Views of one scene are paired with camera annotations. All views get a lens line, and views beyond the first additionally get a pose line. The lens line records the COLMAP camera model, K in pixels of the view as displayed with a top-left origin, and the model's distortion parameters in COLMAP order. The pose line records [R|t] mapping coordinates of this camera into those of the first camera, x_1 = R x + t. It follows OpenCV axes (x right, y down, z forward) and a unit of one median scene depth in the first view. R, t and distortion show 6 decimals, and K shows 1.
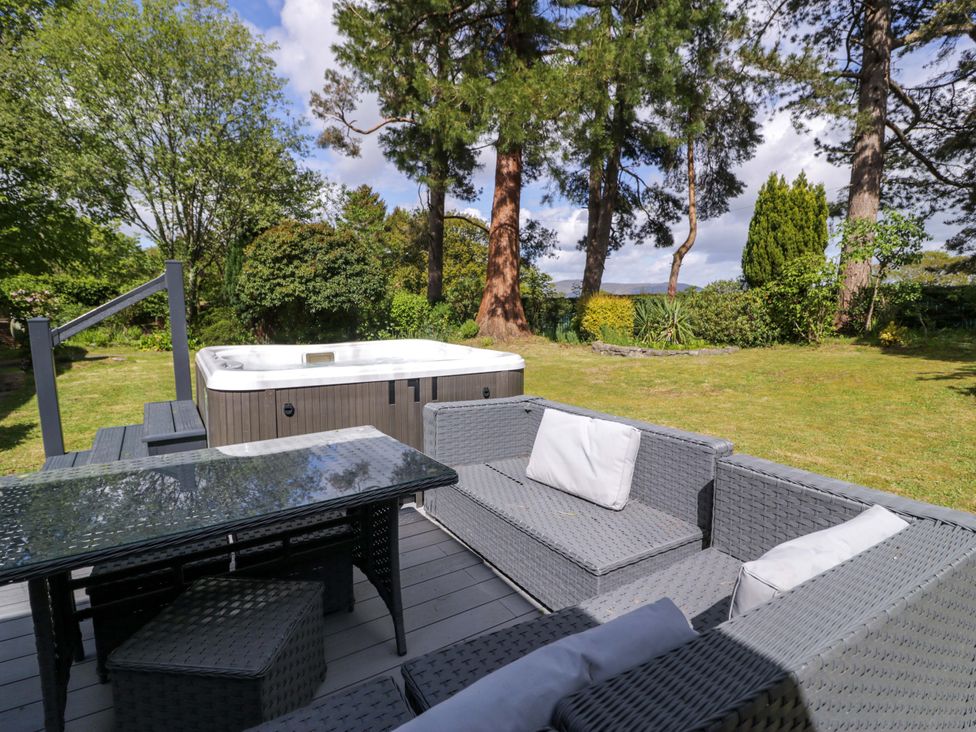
lens RADIAL K [[519.9, 0, 483.1], [0, 519.9, 359.8], [0, 0, 1]] dist [-0.002892, -0.011187]
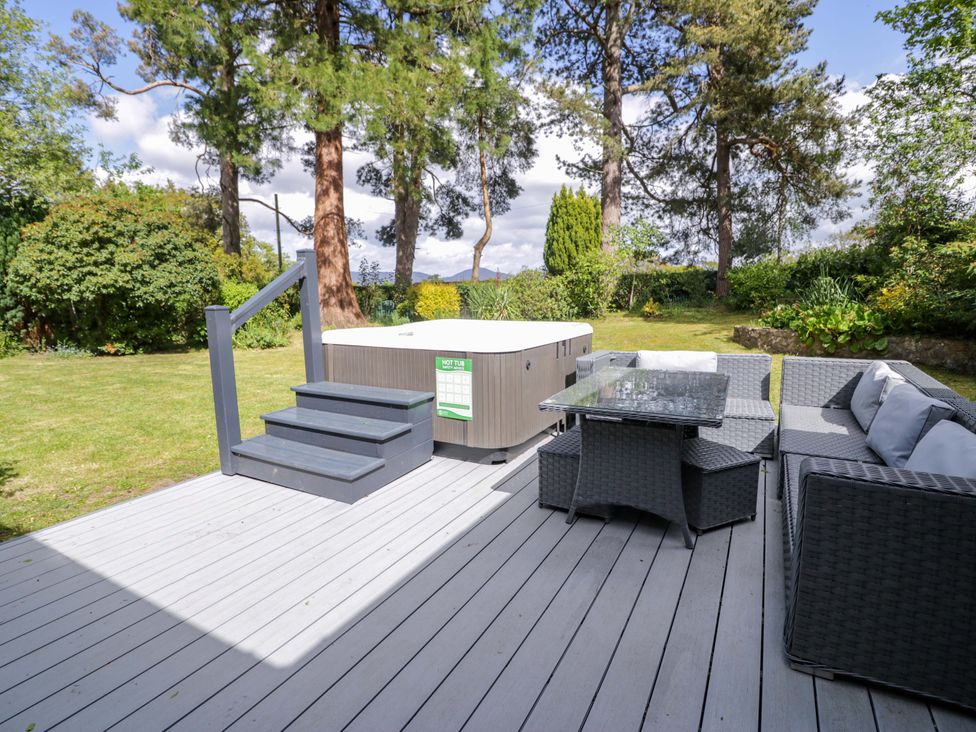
lens RADIAL K [[519.9, 0, 490.0], [0, 519.9, 361.1], [0, 0, 1]] dist [-0.002892, -0.011187]
pose [[0.875832, -0.080796, 0.475806, -0.201015], [0.069630, 0.996727, 0.041083, 0.004176], [-0.477568, -0.002851, 0.878590, -0.024948]]
